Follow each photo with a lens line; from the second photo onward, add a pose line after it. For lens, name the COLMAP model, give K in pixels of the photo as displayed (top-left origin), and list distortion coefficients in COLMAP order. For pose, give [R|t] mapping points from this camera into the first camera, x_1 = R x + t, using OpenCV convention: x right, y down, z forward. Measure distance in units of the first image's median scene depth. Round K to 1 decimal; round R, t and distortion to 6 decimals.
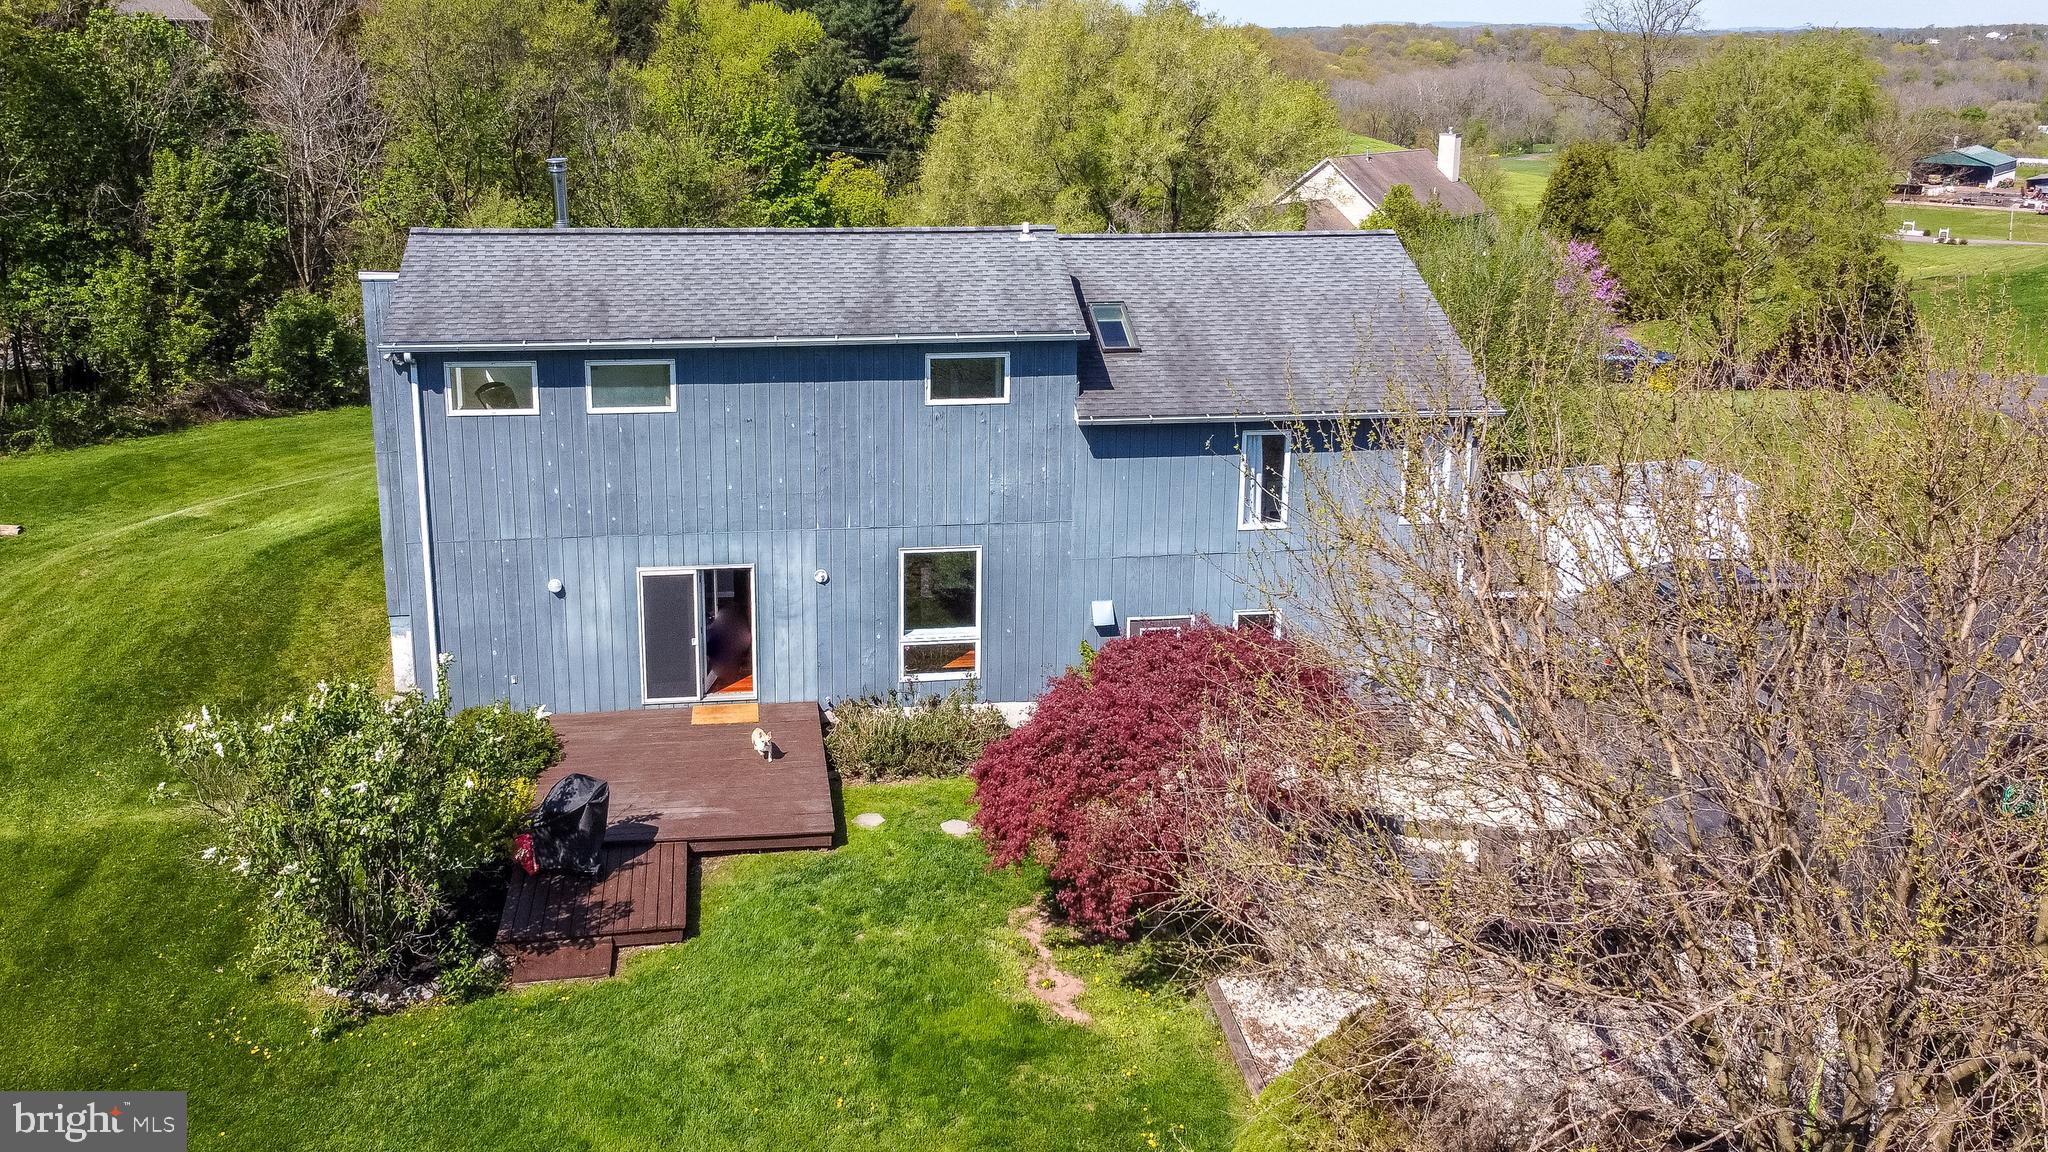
lens RADIAL K [[1517.8, 0, 1022.4], [0, 1517.8, 572.8], [0, 0, 1]] dist [-0.003728, -0.007044]
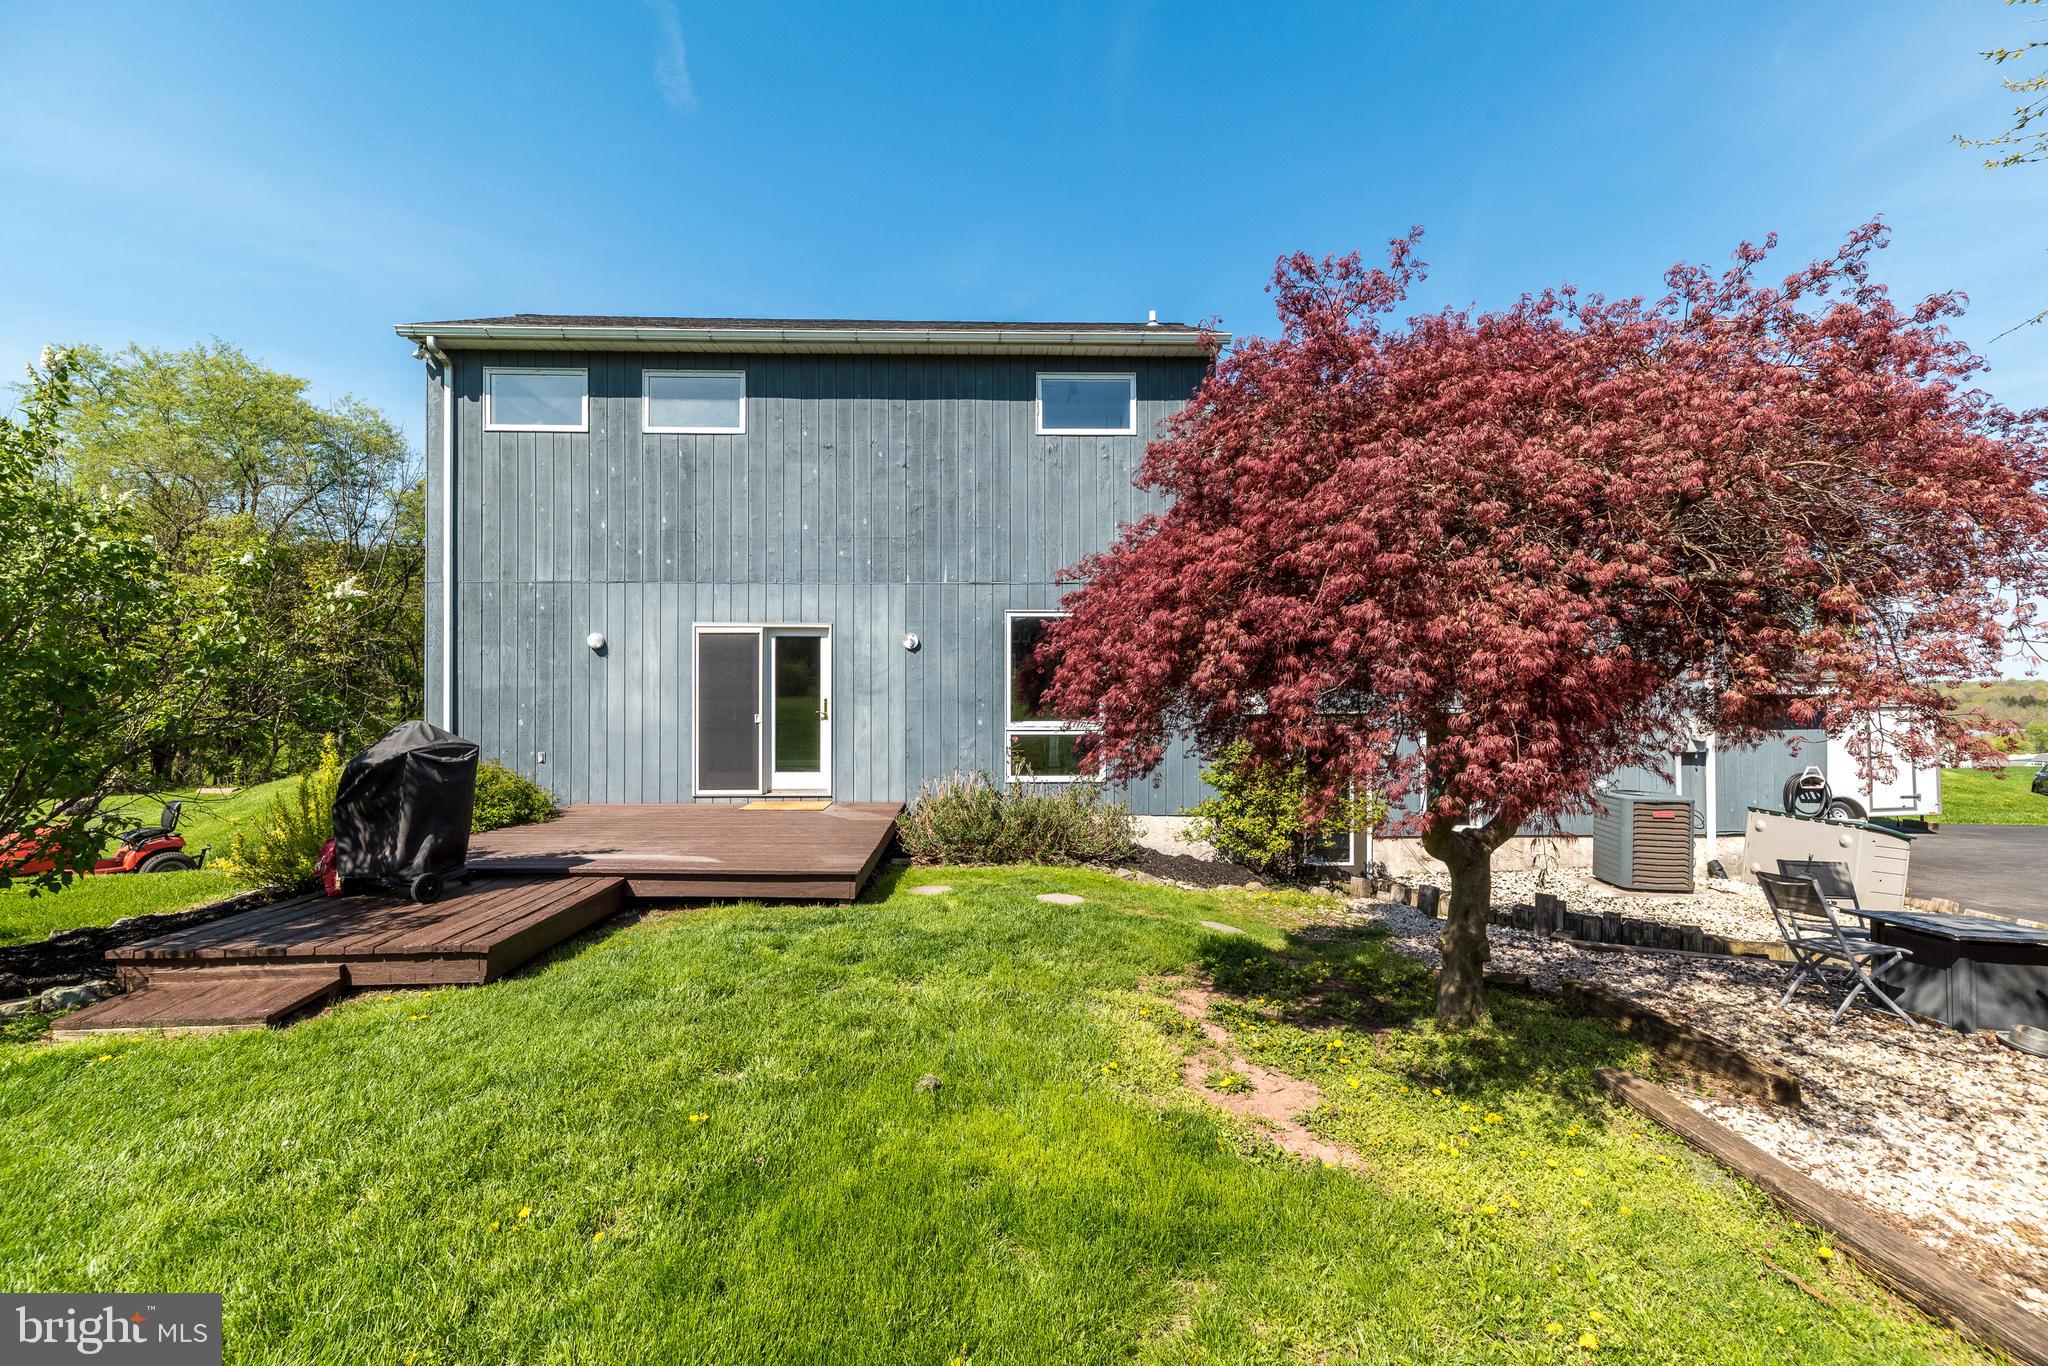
lens RADIAL K [[1001.1, 0, 1020.2], [0, 1001.1, 686.9], [0, 0, 1]] dist [-0.005268, -0.000097]
pose [[0.991587, -0.014620, -0.128617, -0.003137], [-0.018552, 0.967293, -0.252981, 0.169477], [0.128109, 0.253239, 0.958884, 0.503866]]
